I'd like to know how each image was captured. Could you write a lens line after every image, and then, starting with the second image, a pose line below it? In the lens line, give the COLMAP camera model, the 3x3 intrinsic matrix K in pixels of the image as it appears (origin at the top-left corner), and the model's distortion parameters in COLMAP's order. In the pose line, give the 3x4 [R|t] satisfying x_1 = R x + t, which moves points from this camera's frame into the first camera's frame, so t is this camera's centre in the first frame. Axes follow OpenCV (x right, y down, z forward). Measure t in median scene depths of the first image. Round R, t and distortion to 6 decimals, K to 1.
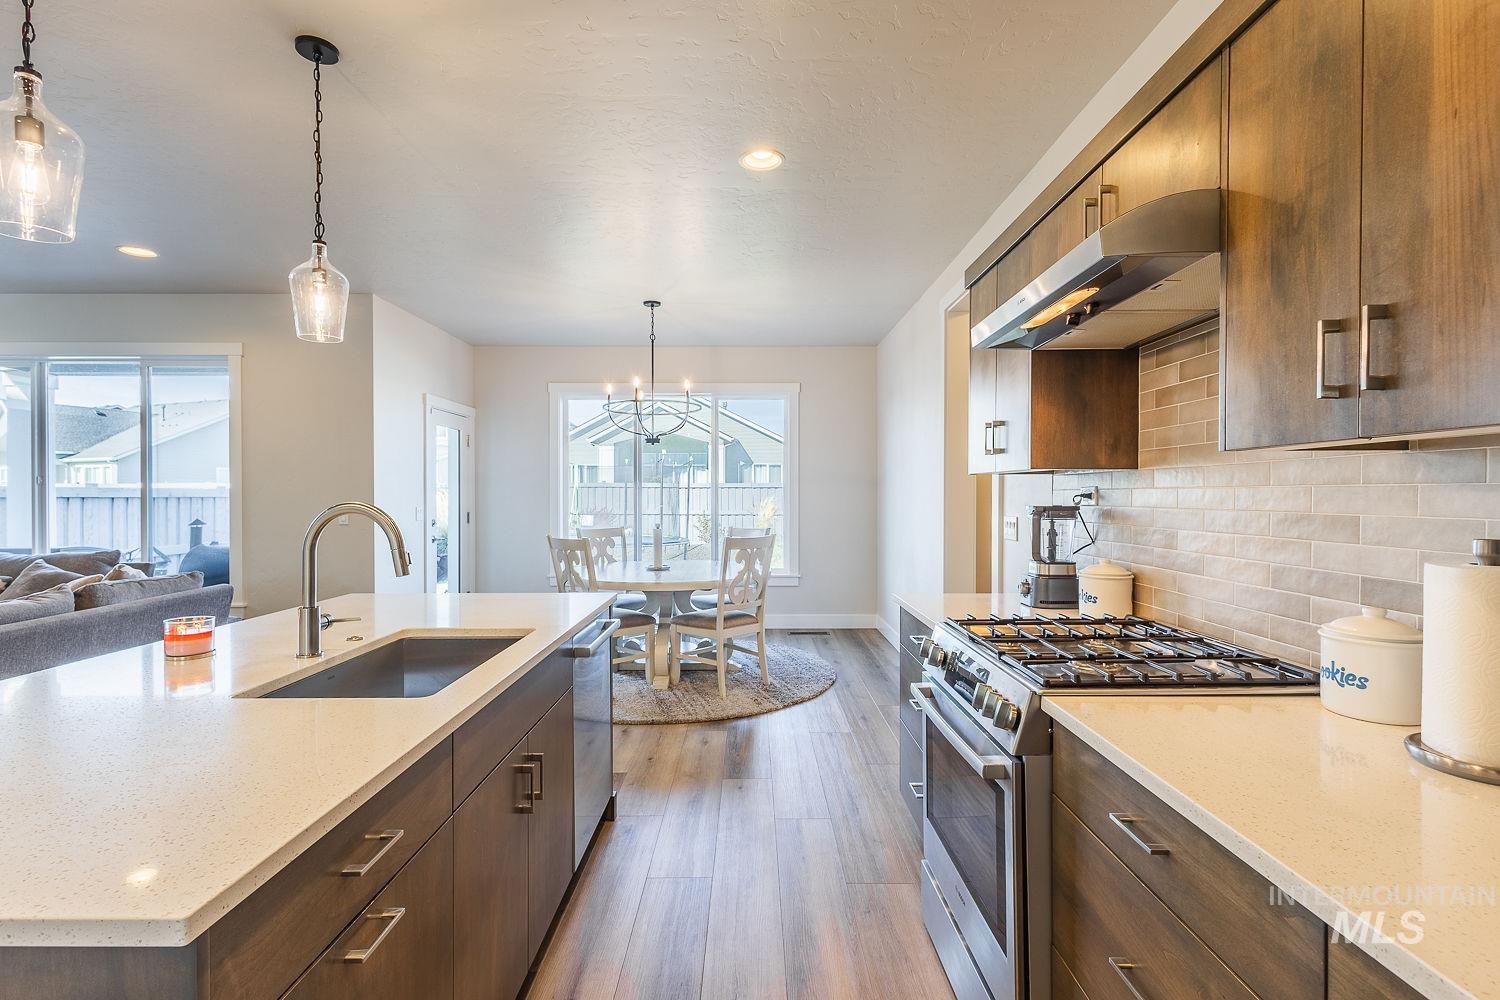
lens RADIAL K [[718.1, 0, 755.1], [0, 718.1, 501.6], [0, 0, 1]] dist [0.002889, -0.000911]
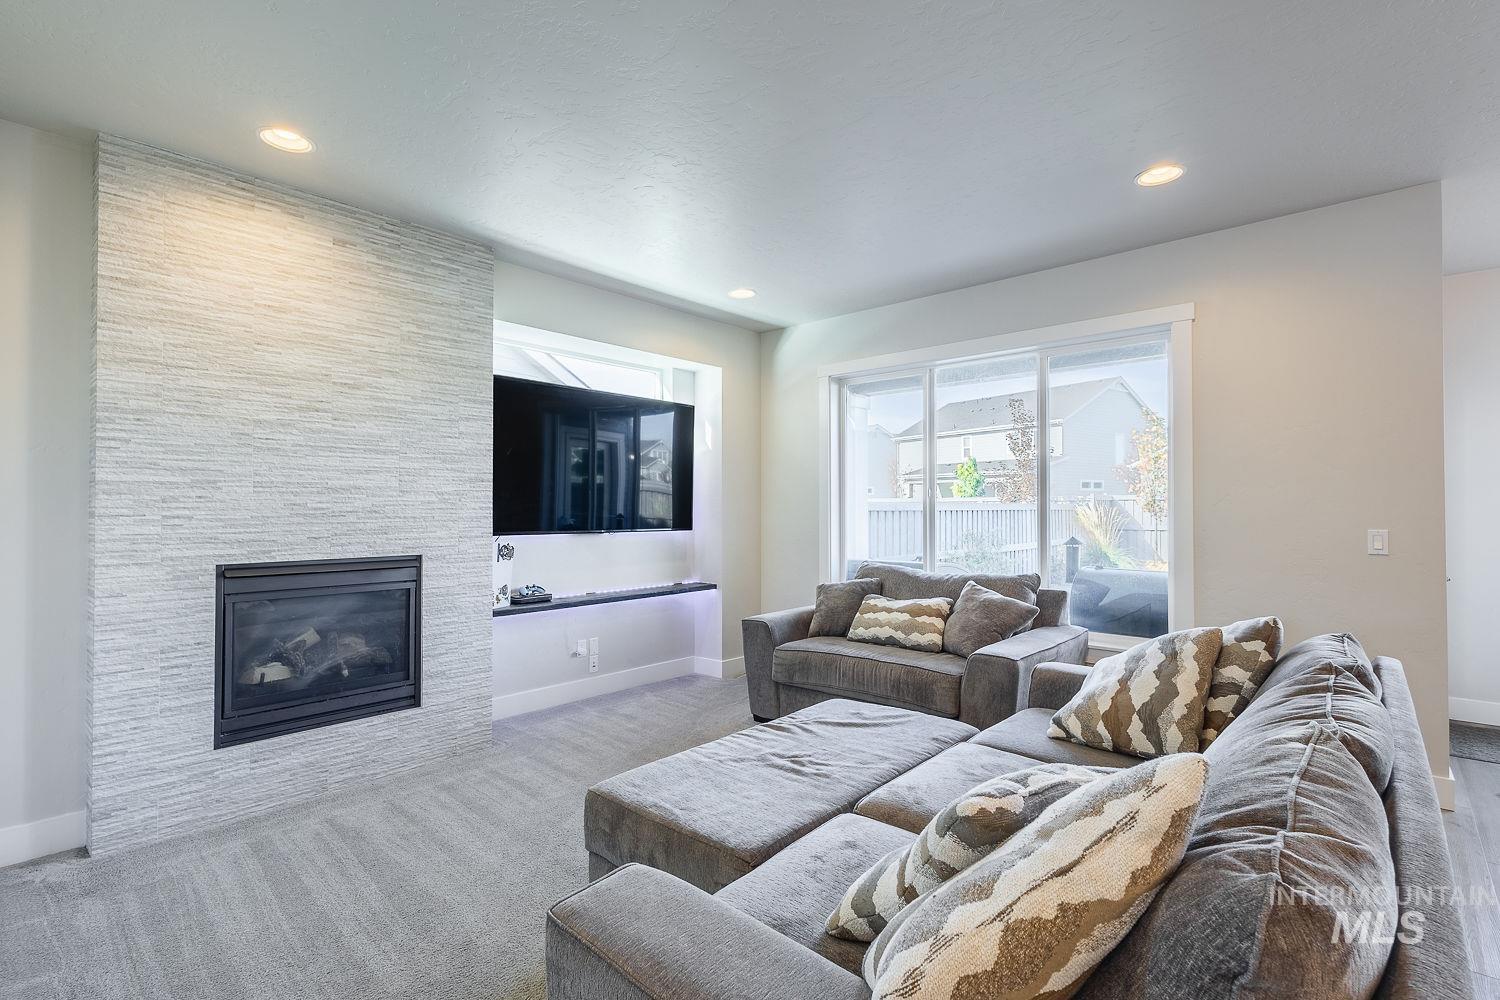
lens RADIAL K [[694.4, 0, 750.0], [0, 694.4, 500.0], [0, 0, 1]] dist [0.007799, -0.000255]
pose [[0.741325, -0.005205, -0.671126, -0.642833], [-0.010828, 0.999747, -0.019715, 0.000484], [0.671059, 0.021882, 0.741081, 0.190982]]
